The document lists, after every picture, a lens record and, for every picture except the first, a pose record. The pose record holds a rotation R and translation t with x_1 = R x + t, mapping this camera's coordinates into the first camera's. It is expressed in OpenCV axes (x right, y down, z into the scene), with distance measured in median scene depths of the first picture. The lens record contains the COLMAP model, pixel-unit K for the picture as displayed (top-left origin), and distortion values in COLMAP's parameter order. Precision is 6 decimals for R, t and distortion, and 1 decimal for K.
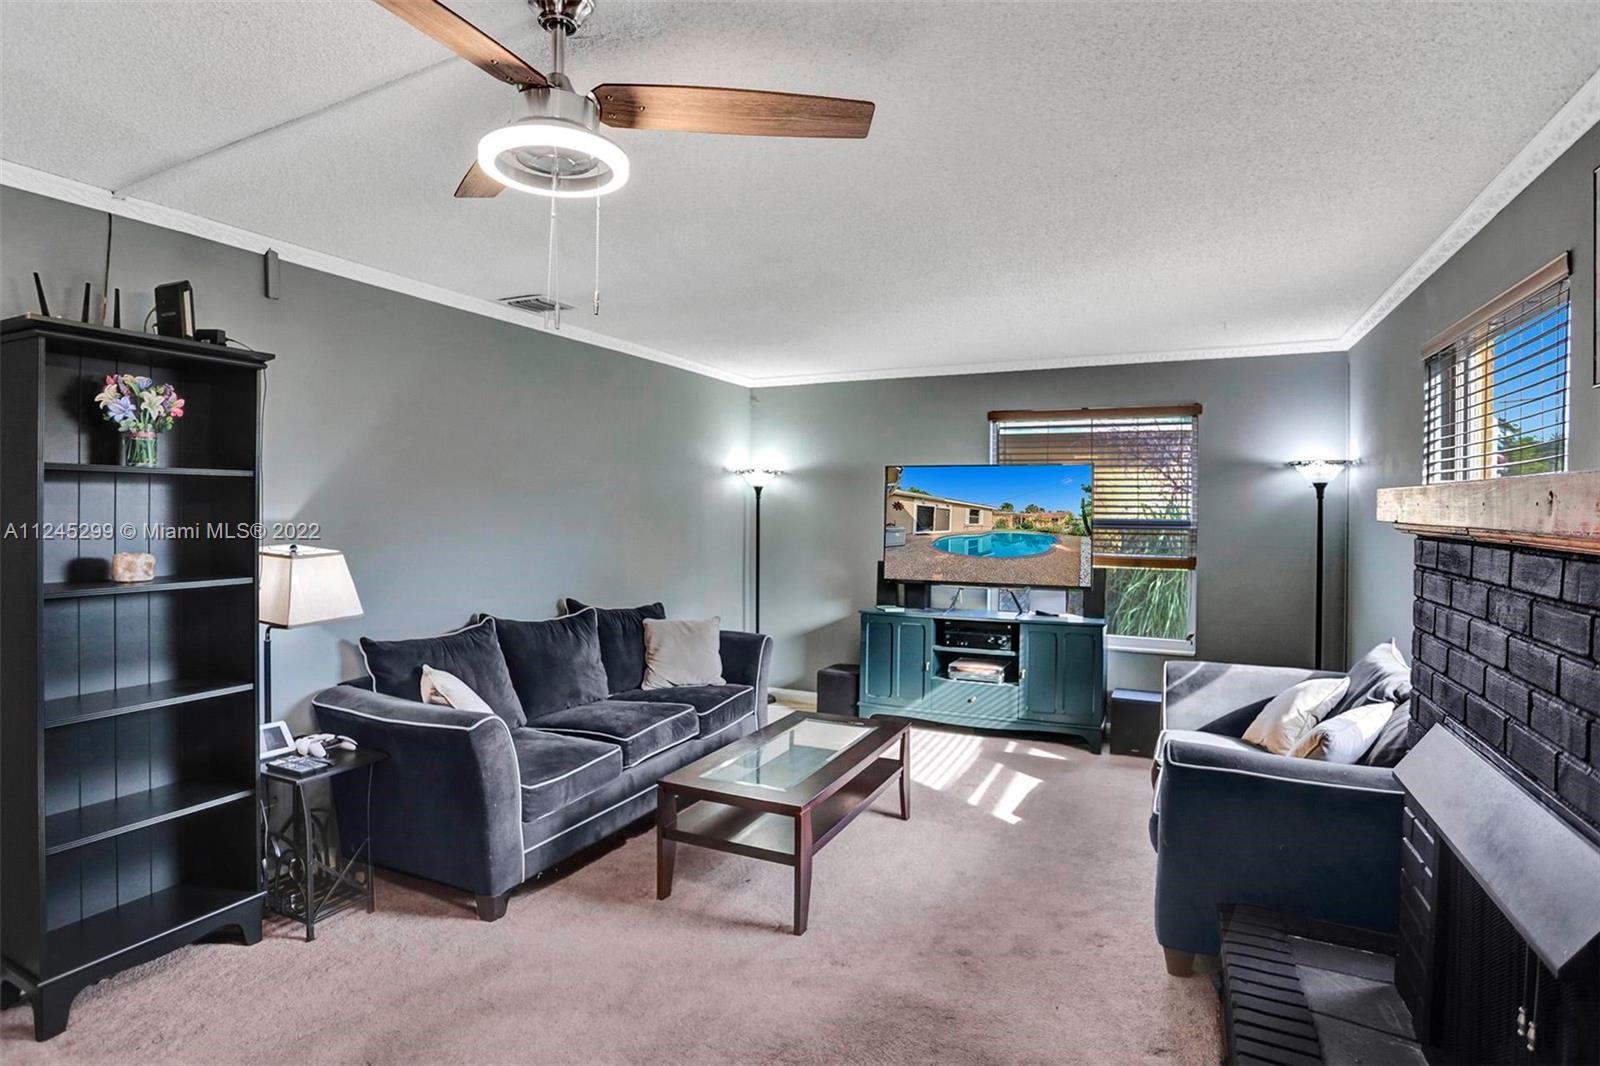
lens RADIAL K [[820.6, 0, 794.1], [0, 820.6, 509.1], [0, 0, 1]] dist [-0.076653, 0.034368]
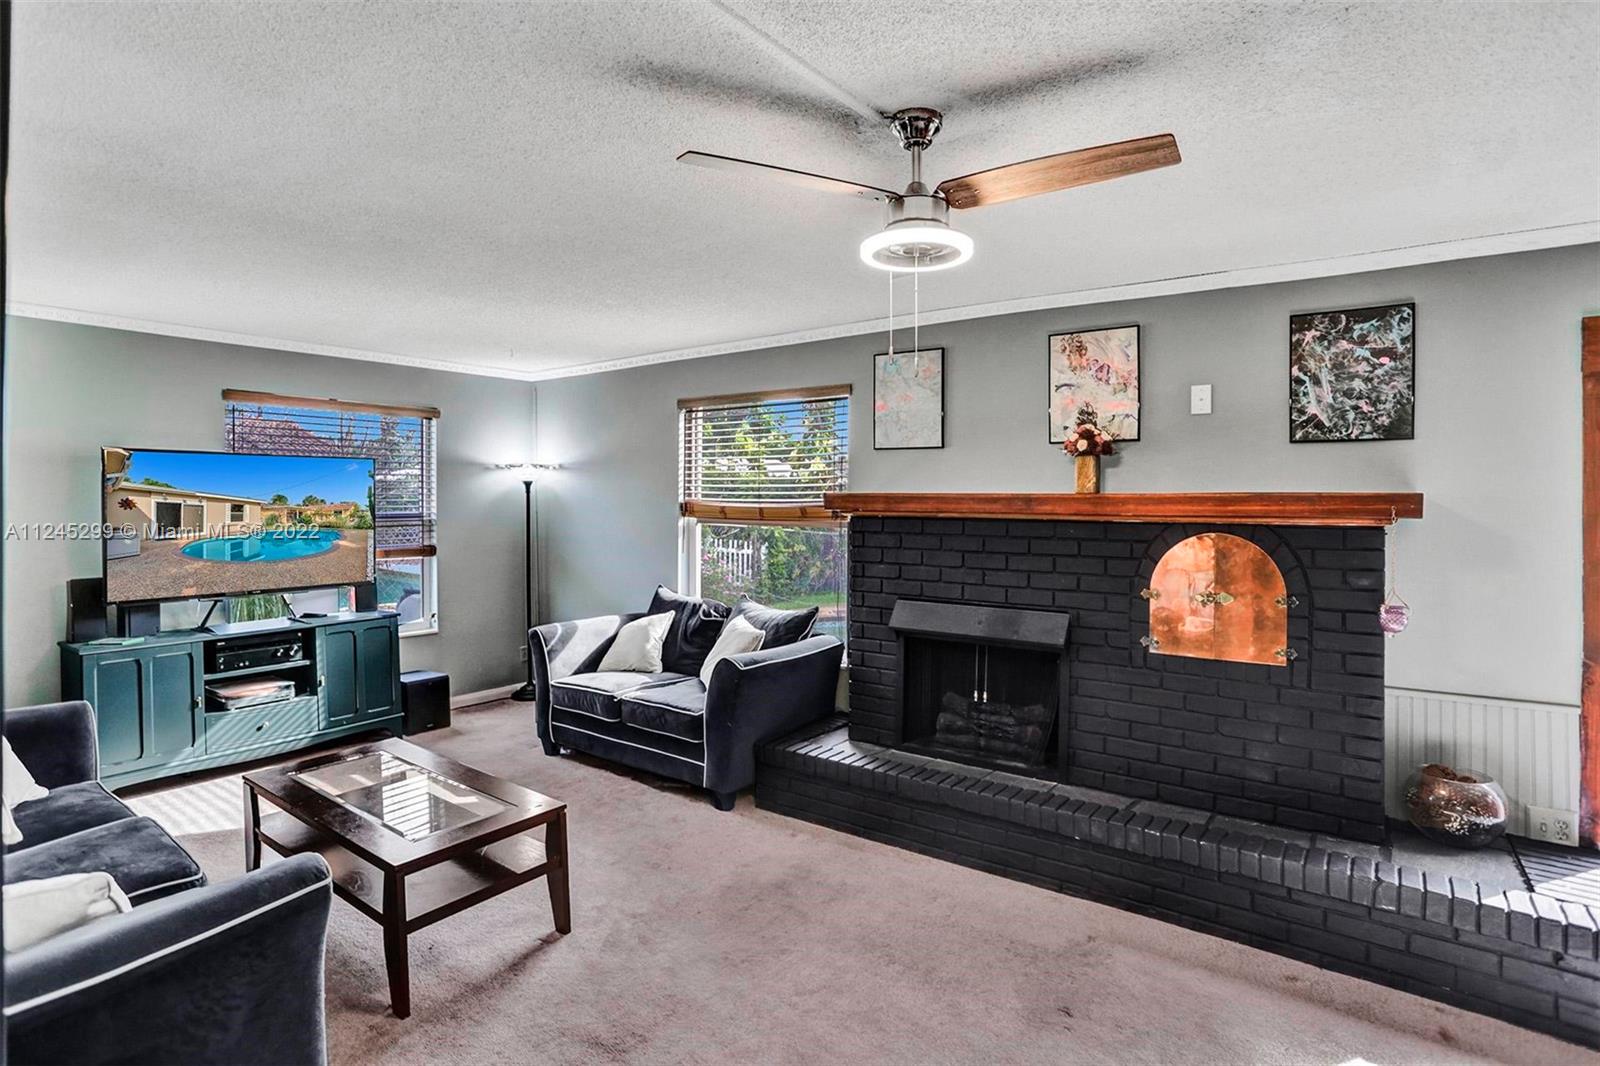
lens RADIAL K [[806.7, 0, 792.5], [0, 806.7, 509.9], [0, 0, 1]] dist [-0.081666, 0.036302]
pose [[0.197471, -0.019879, 0.980107, -0.479602], [0.010090, 0.999783, 0.018245, -0.004909], [-0.980257, 0.006286, 0.197629, 0.287250]]
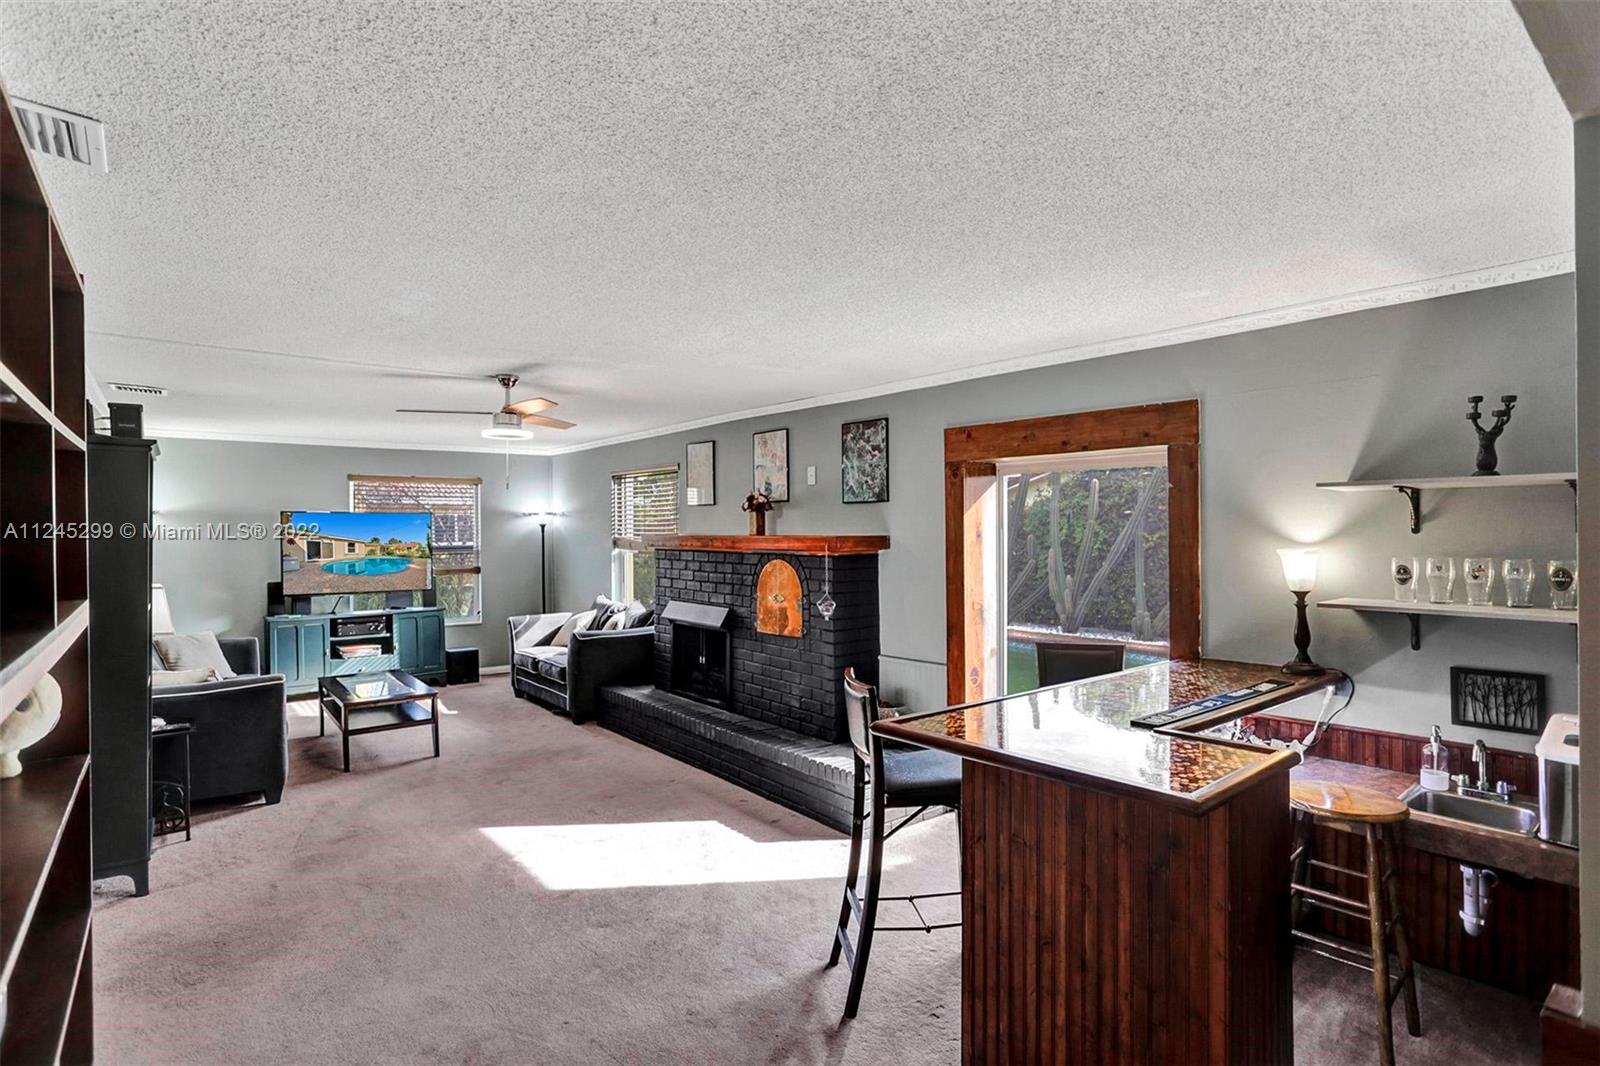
lens RADIAL K [[811.5, 0, 800.0], [0, 811.5, 533.0], [0, 0, 1]] dist [-0.112746, 0.035875]
pose [[0.430915, -0.015823, 0.902254, -0.737723], [0.018874, 0.999786, 0.008520, -0.014679], [-0.902195, 0.013357, 0.431121, -0.355334]]
